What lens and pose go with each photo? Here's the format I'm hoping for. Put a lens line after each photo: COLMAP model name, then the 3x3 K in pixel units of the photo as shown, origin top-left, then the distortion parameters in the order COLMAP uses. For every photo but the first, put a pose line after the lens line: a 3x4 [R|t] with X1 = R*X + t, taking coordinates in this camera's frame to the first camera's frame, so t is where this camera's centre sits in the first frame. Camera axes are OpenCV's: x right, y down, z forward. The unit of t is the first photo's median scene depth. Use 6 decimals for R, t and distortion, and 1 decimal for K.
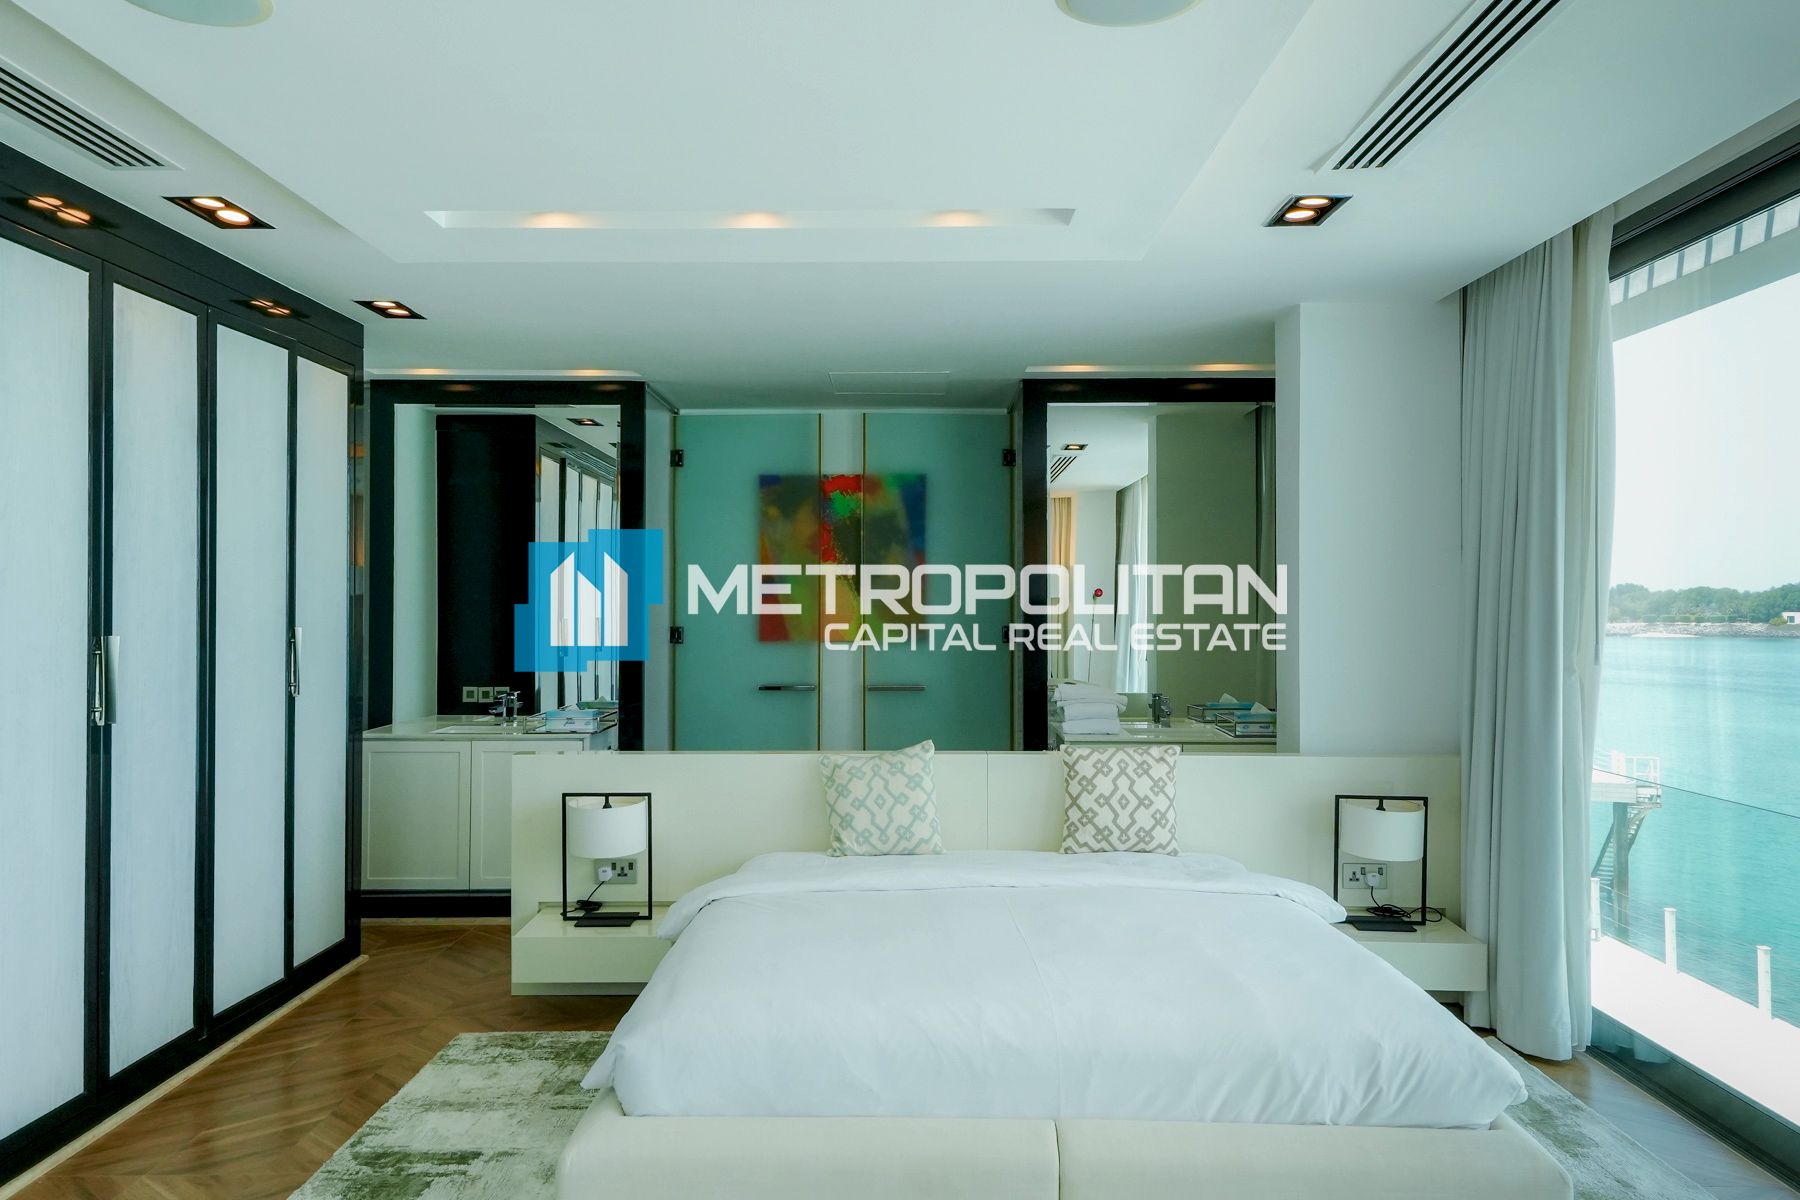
lens RADIAL K [[1268.8, 0, 891.0], [0, 1268.8, 596.9], [0, 0, 1]] dist [0.058372, -0.025830]
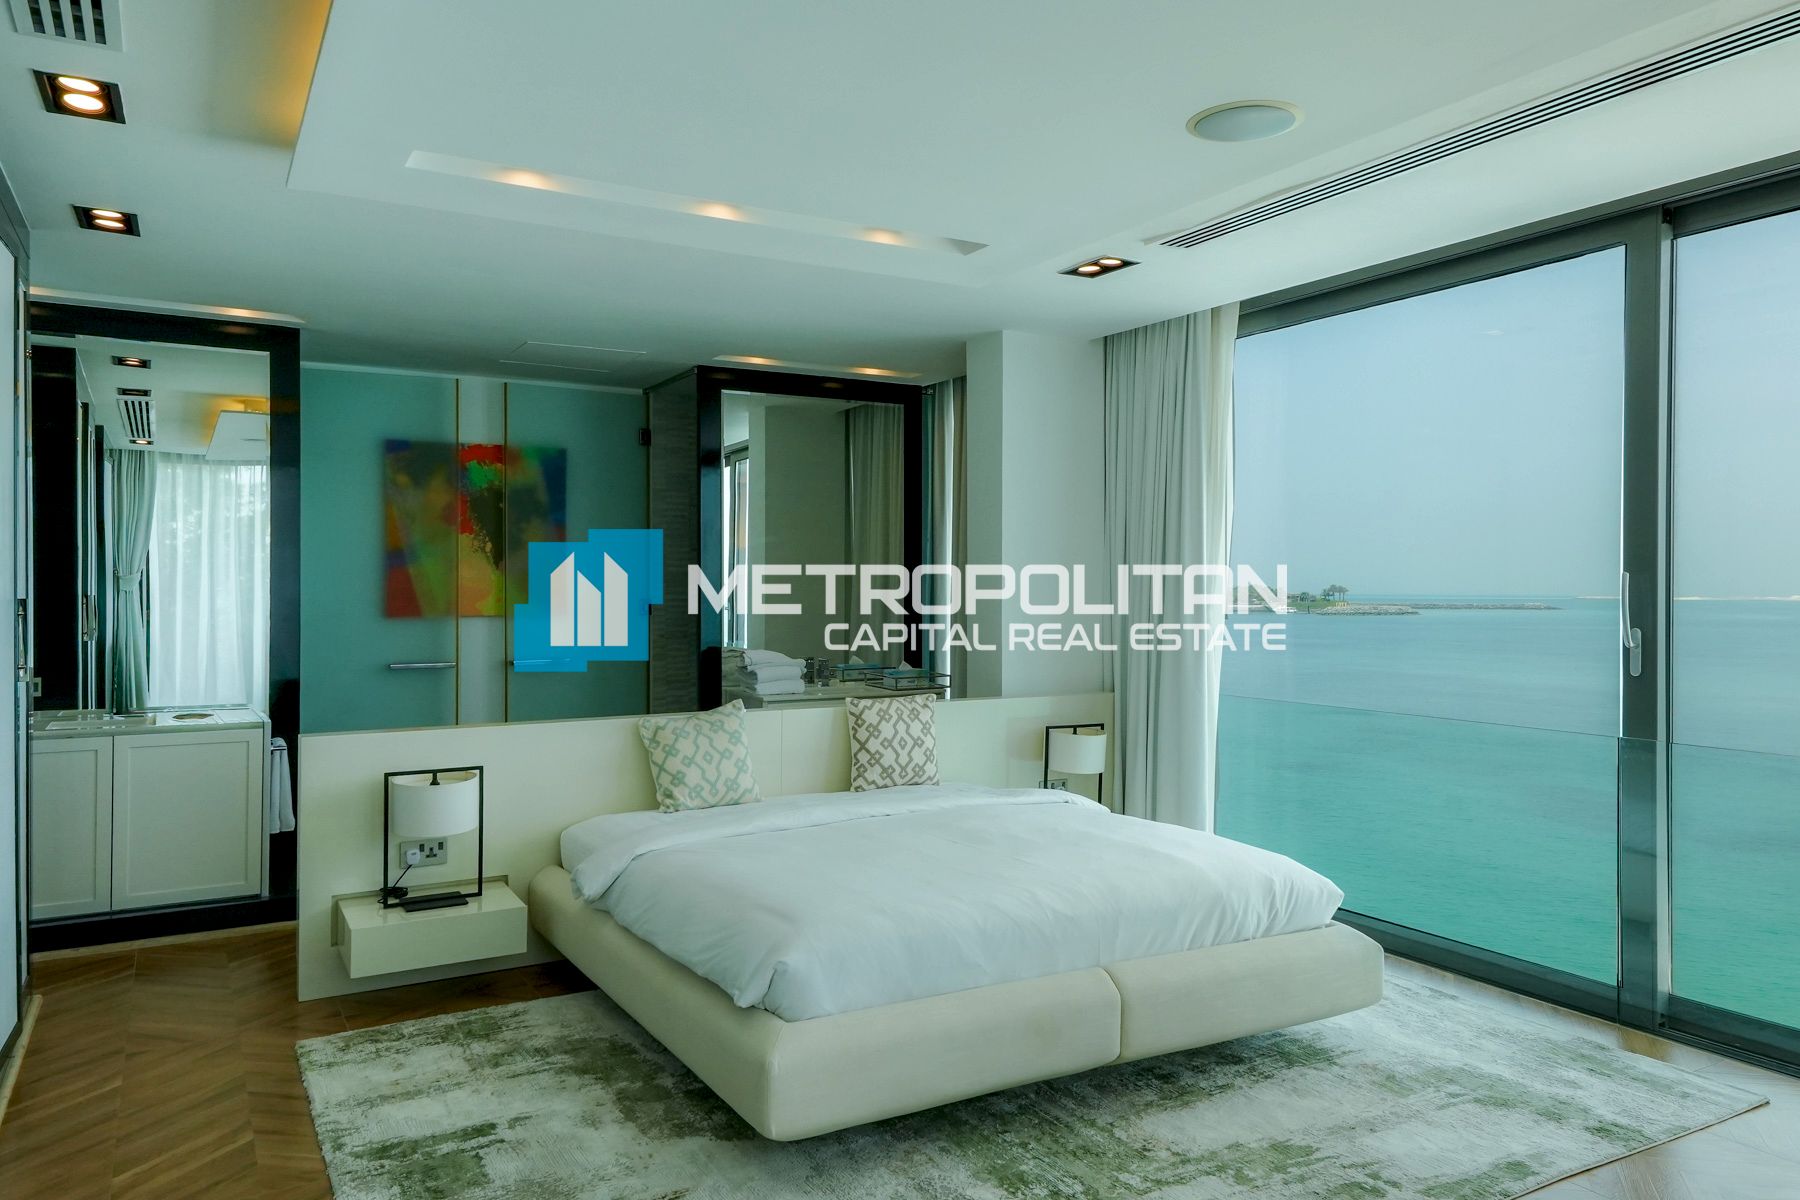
lens RADIAL K [[1268.8, 0, 890.0], [0, 1268.8, 592.7], [0, 0, 1]] dist [0.058372, -0.025830]
pose [[0.860794, -0.002094, 0.508950, -0.420306], [-0.002619, 0.999960, 0.008544, 0.012575], [-0.508948, -0.008688, 0.860754, 0.001939]]
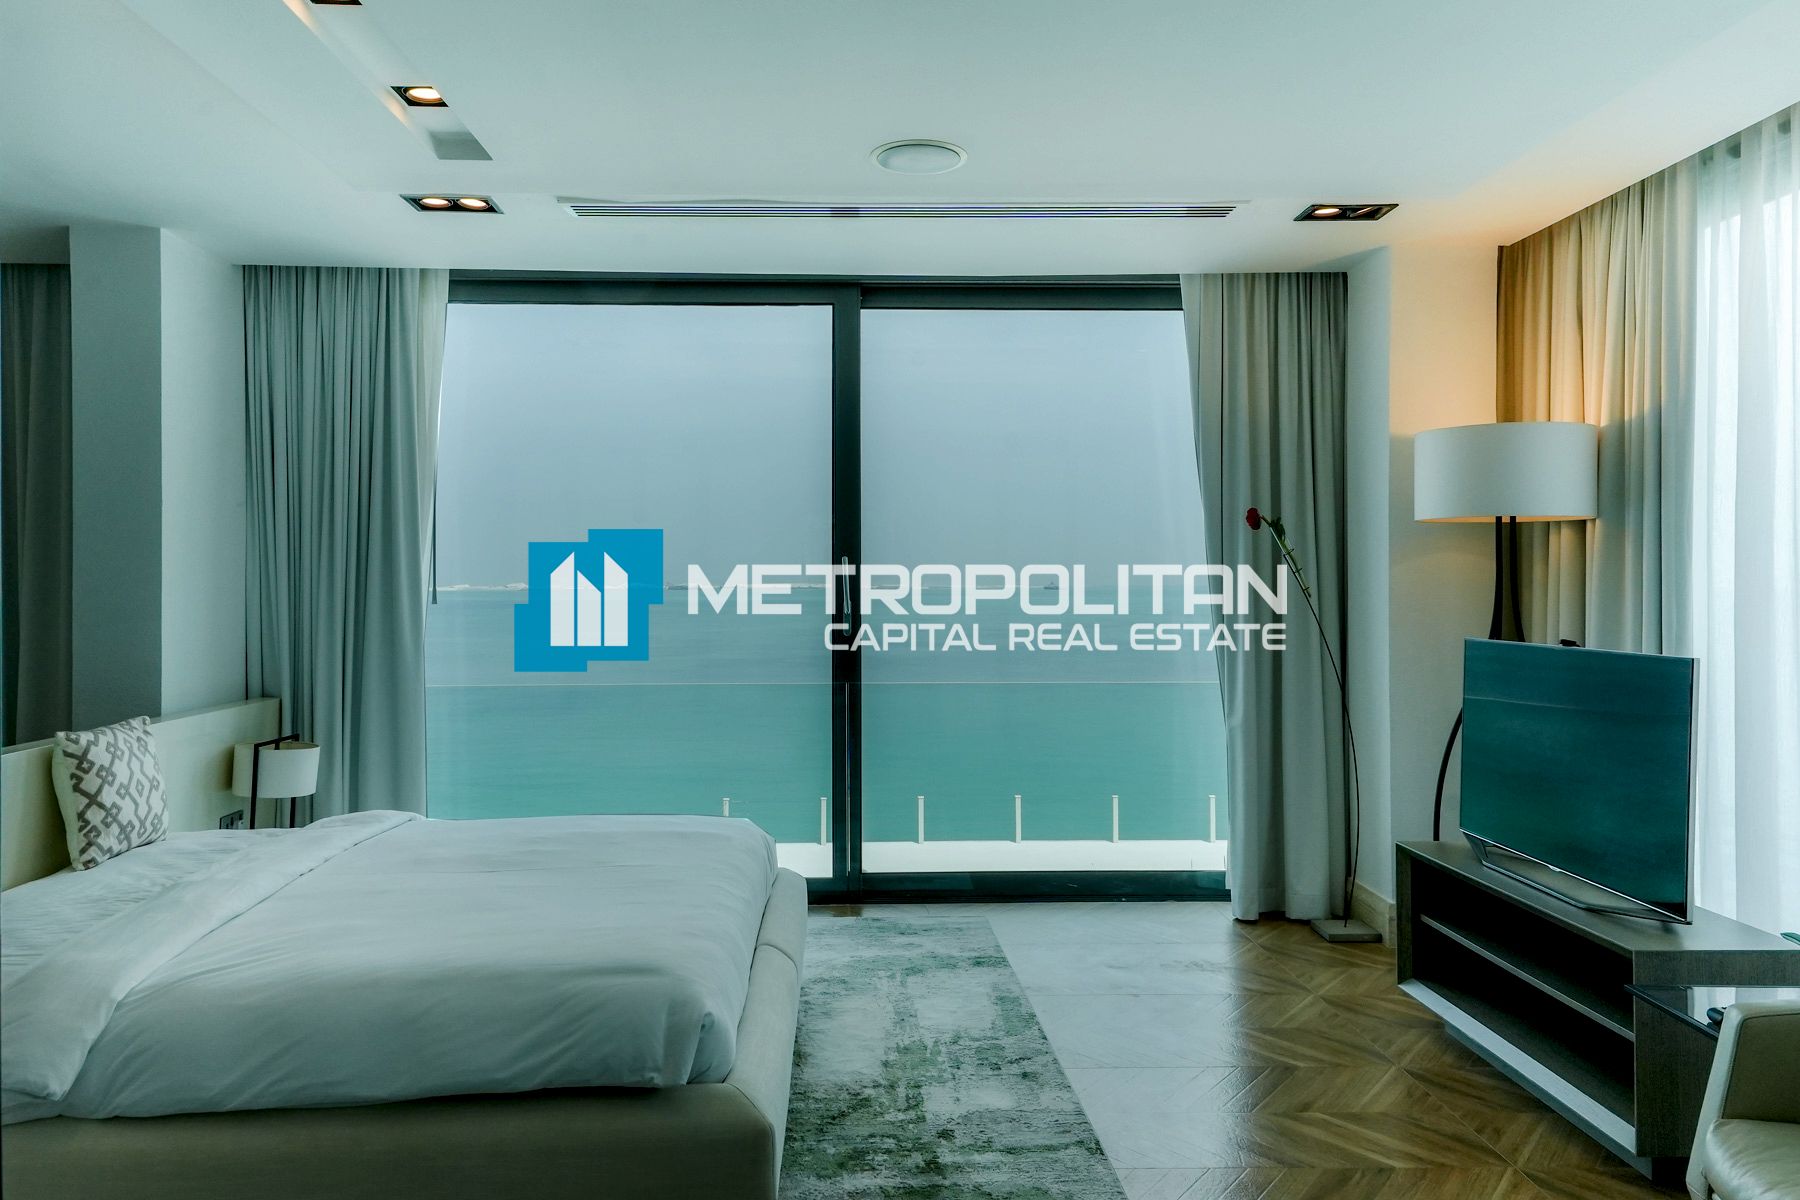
lens RADIAL K [[1268.8, 0, 909.6], [0, 1268.8, 563.6], [0, 0, 1]] dist [0.058372, -0.025830]
pose [[-0.065482, 0.009238, 0.997811, -0.688445], [-0.000690, 0.999956, -0.009303, 0.022761], [-0.997853, -0.001298, -0.065473, 0.554249]]
